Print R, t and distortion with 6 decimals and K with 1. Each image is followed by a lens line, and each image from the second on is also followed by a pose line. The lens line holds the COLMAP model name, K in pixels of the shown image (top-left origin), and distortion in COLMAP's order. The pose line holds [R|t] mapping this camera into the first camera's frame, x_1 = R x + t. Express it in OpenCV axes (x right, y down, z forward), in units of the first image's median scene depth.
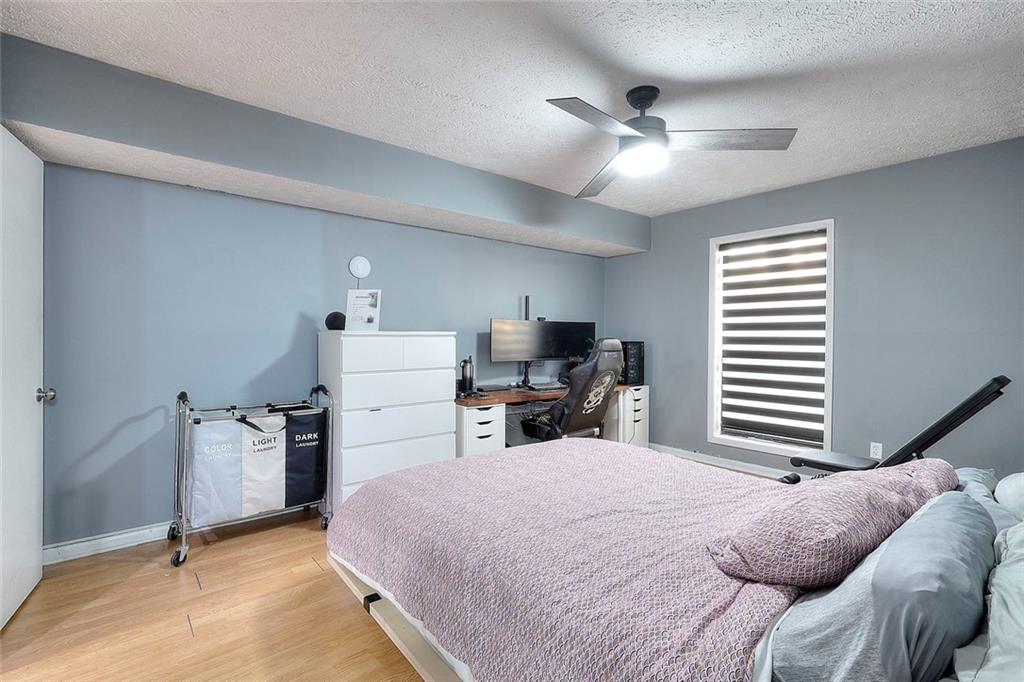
lens RADIAL K [[481.0, 0, 504.5], [0, 481.0, 339.3], [0, 0, 1]] dist [-0.001562, -0.000416]
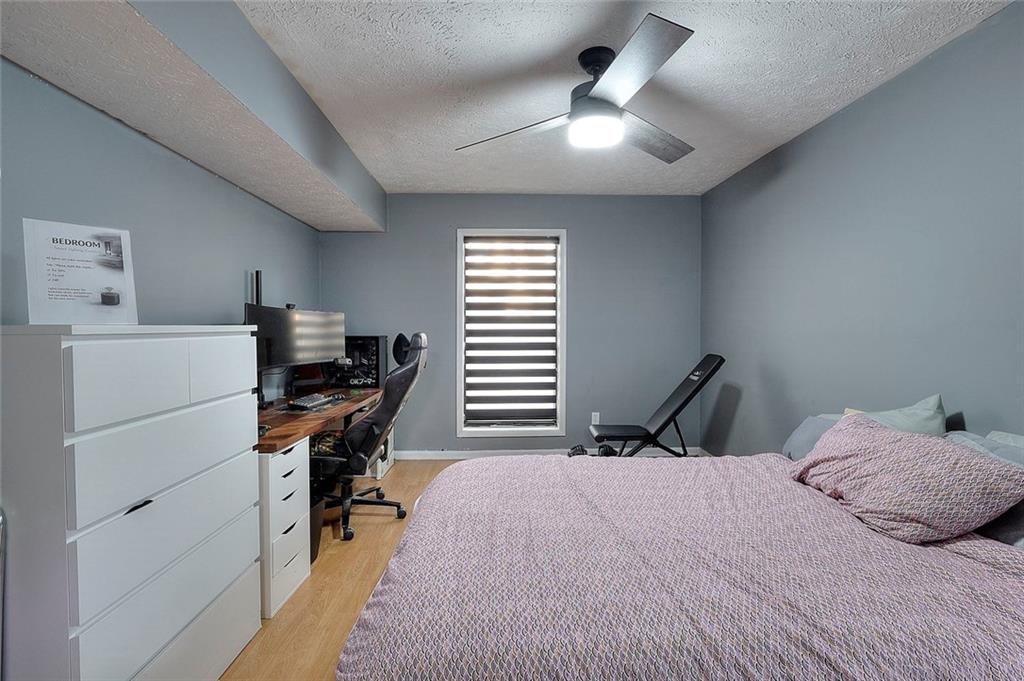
lens RADIAL K [[481.0, 0, 521.8], [0, 481.0, 337.4], [0, 0, 1]] dist [-0.001562, -0.000416]
pose [[0.598959, -0.022150, 0.800473, -0.330647], [0.013076, 0.999755, 0.017880, -0.006785], [-0.800673, -0.000242, 0.599102, 0.369275]]
